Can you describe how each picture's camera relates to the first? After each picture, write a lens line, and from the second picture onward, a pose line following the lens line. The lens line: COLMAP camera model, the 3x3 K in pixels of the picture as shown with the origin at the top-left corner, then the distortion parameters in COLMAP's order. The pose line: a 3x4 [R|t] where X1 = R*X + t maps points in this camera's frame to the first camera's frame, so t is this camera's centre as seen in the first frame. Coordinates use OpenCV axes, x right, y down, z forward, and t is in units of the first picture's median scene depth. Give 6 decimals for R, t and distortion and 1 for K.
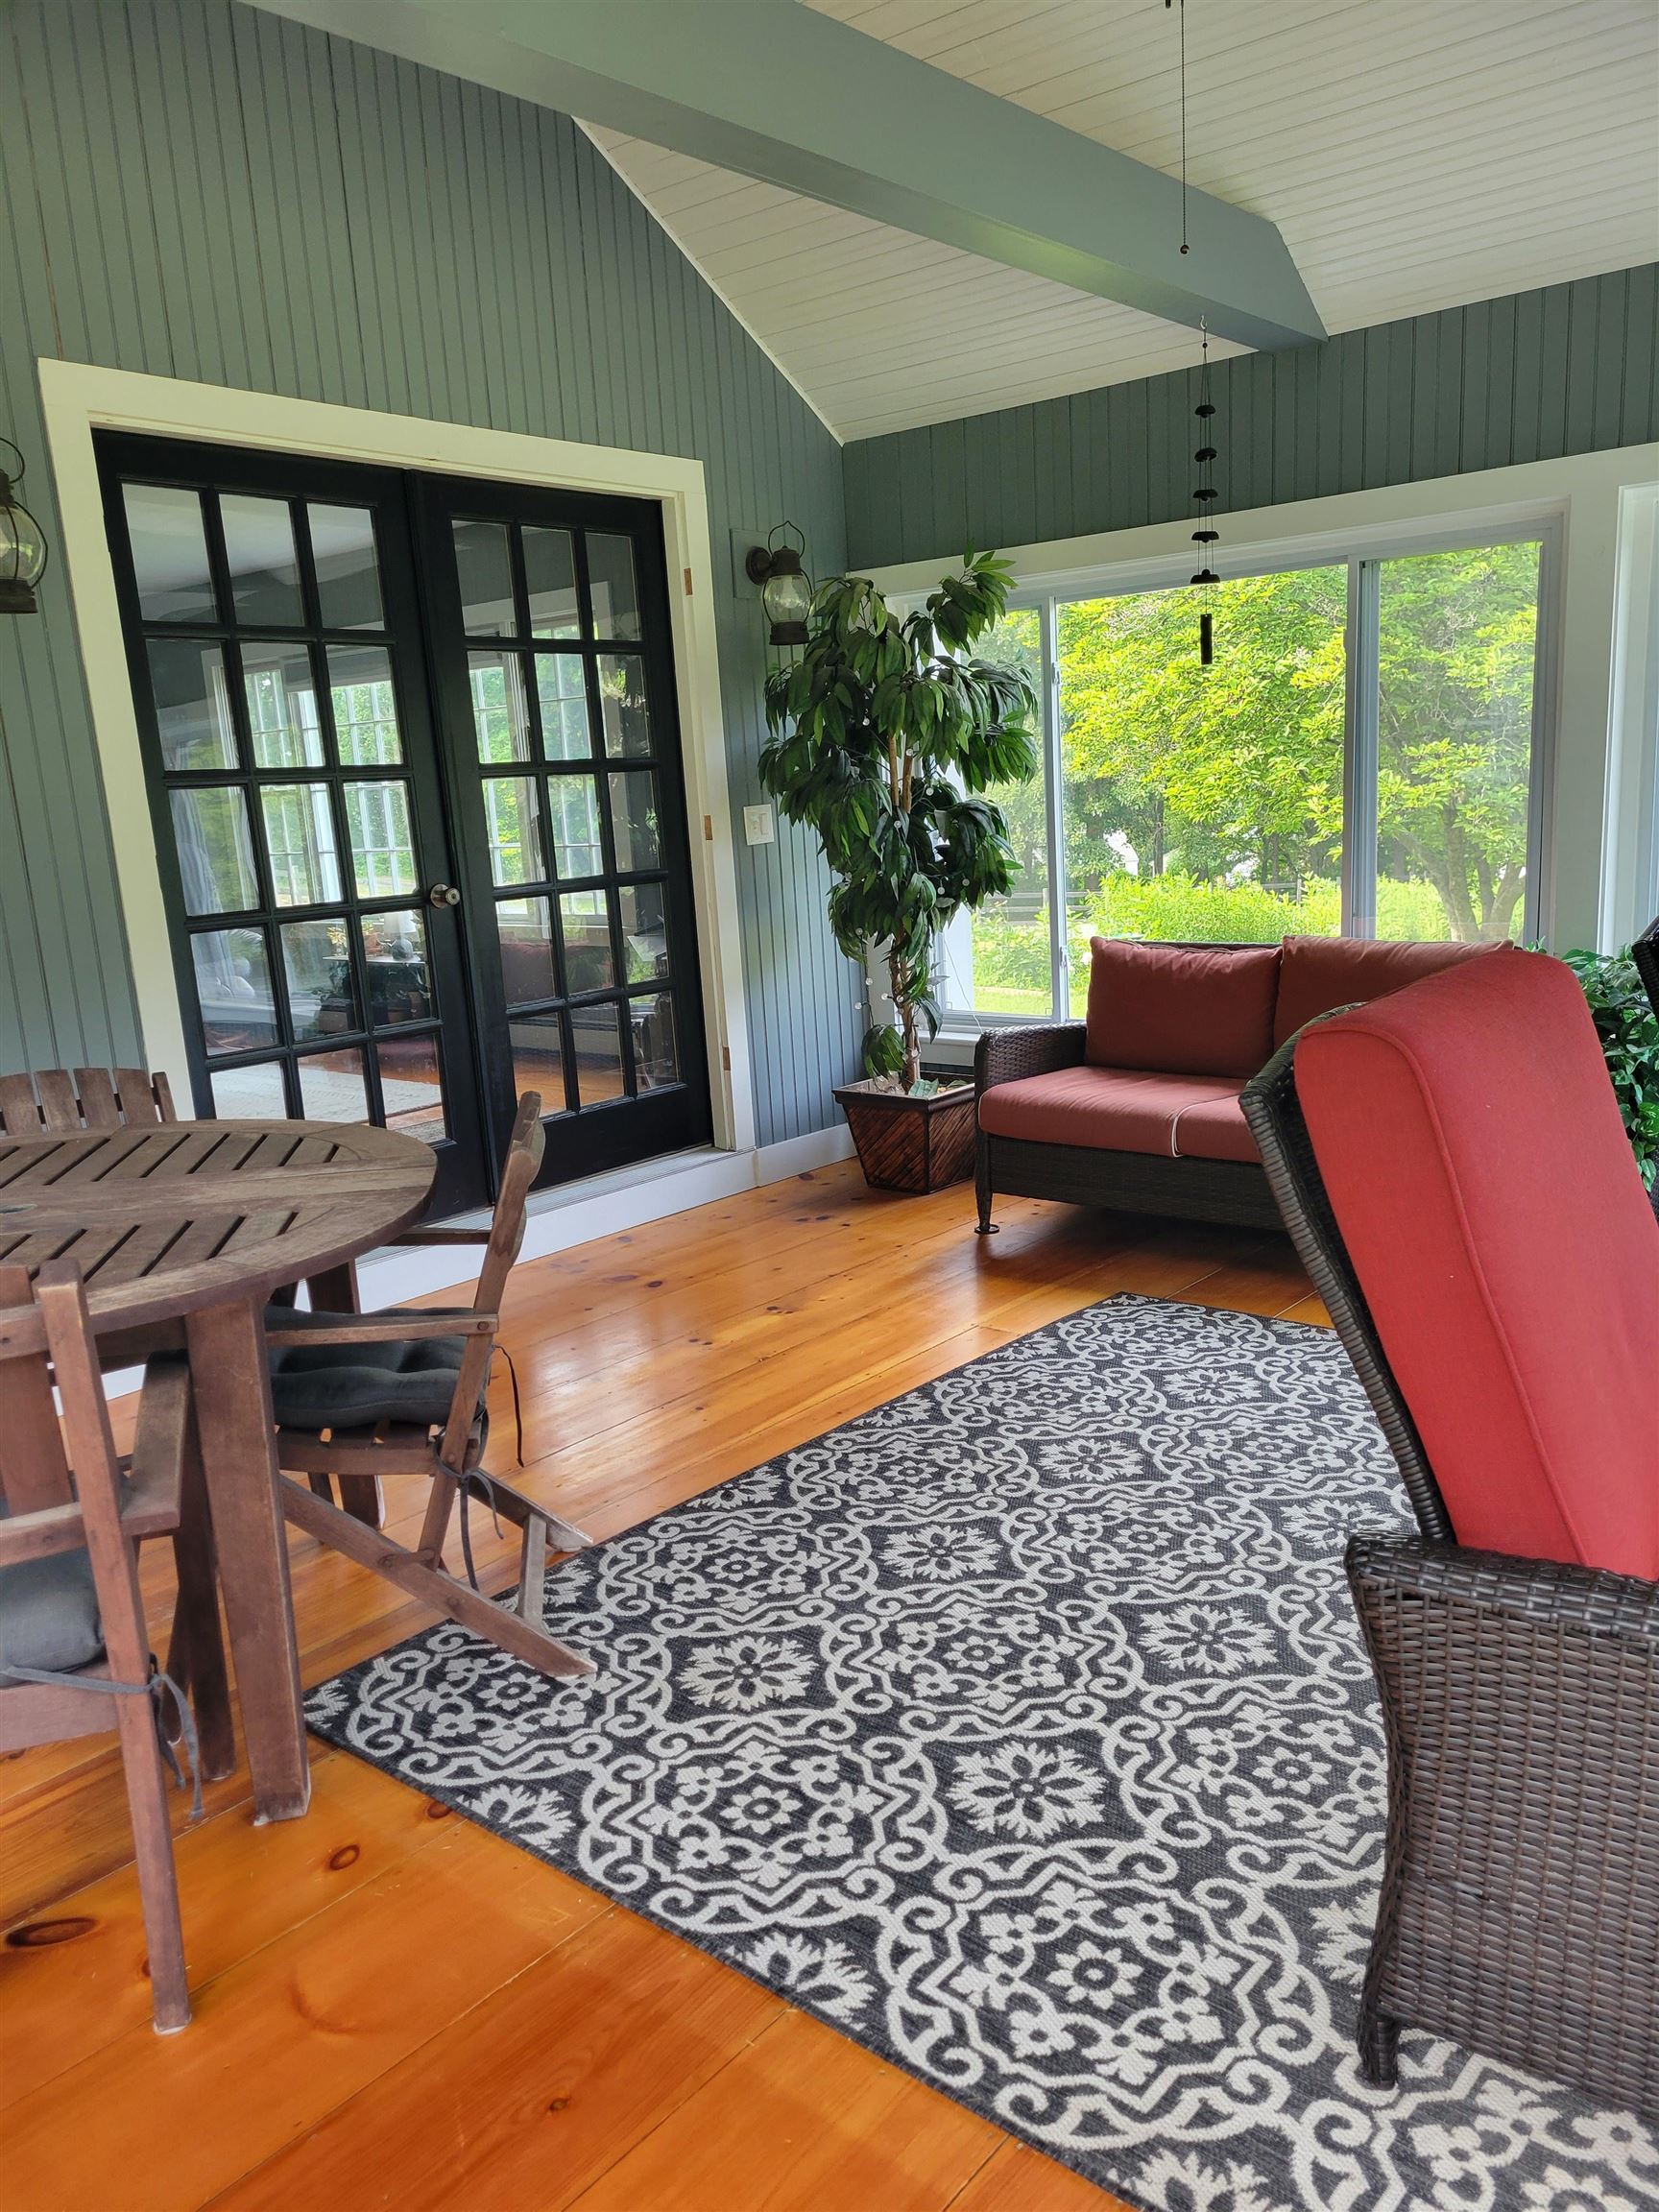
lens RADIAL K [[1671.9, 0, 829.5], [0, 1671.9, 1106.0], [0, 0, 1]] dist [0.008403, 0.002329]
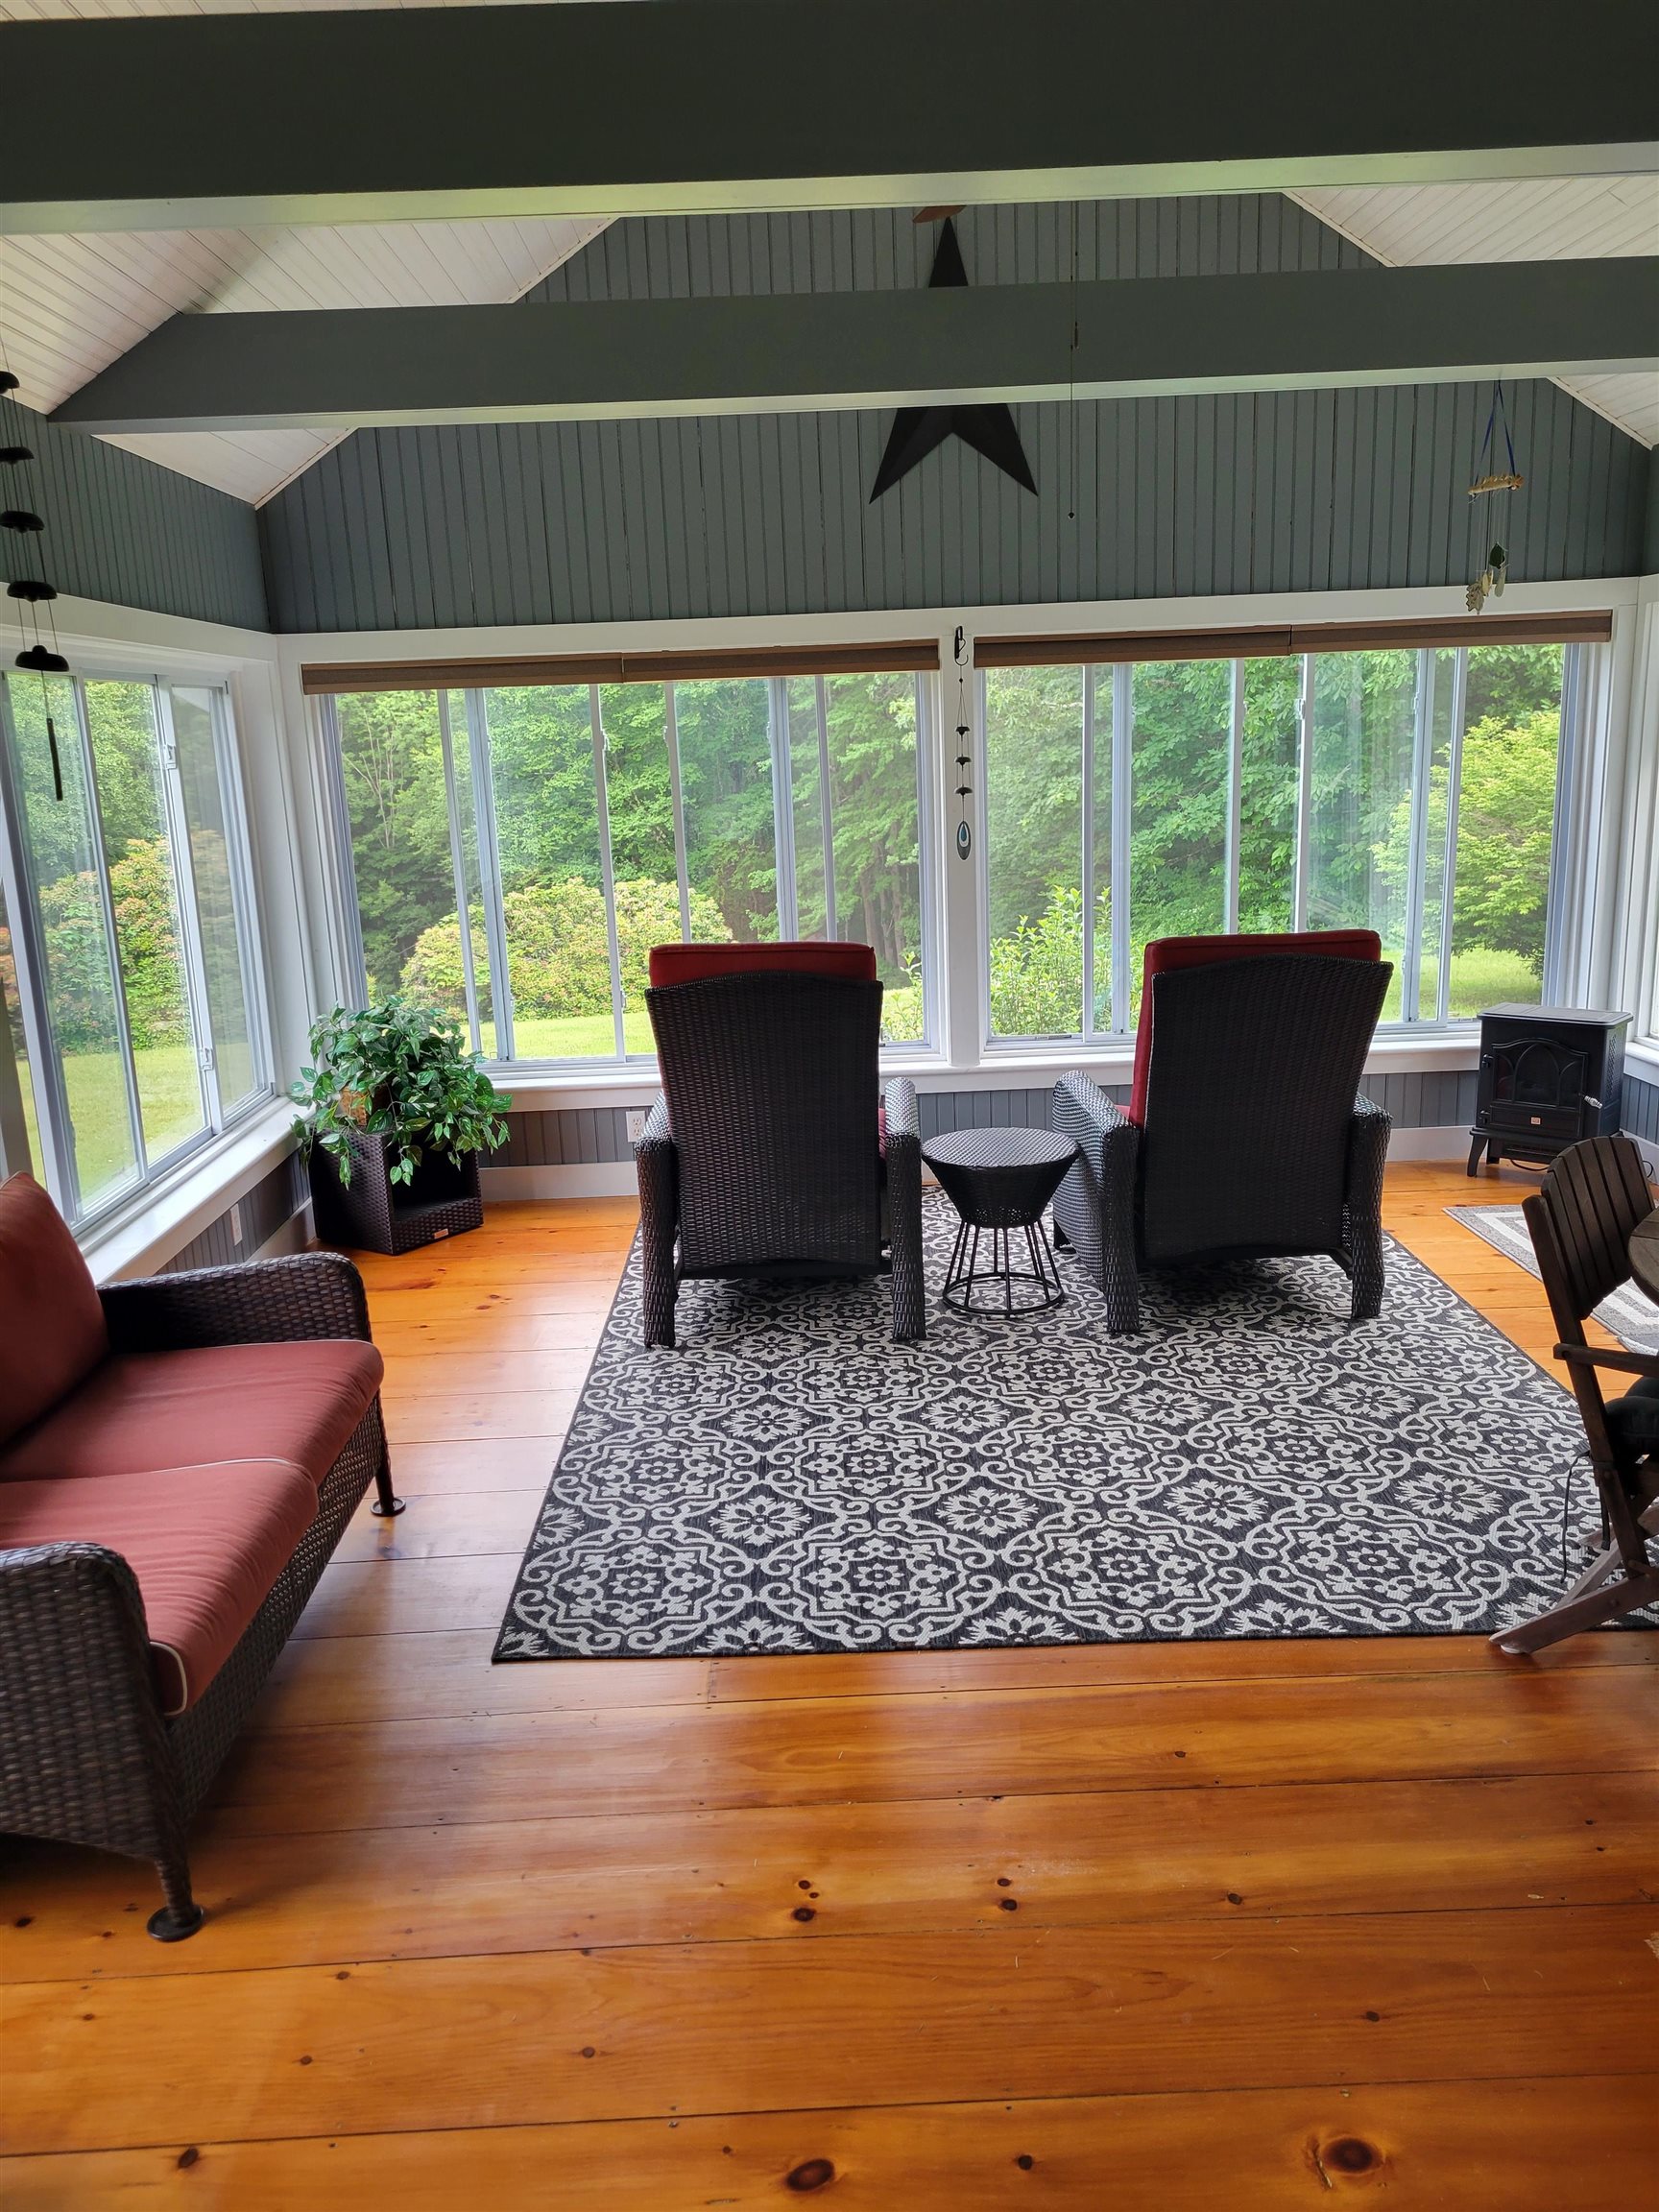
lens RADIAL K [[1671.9, 0, 829.5], [0, 1671.9, 1106.0], [0, 0, 1]] dist [0.008403, 0.002329]
pose [[-0.656552, -0.079119, 0.750119, -0.647401], [0.223145, 0.929594, 0.293360, -0.423316], [-0.720517, 0.359992, -0.592672, 1.863641]]
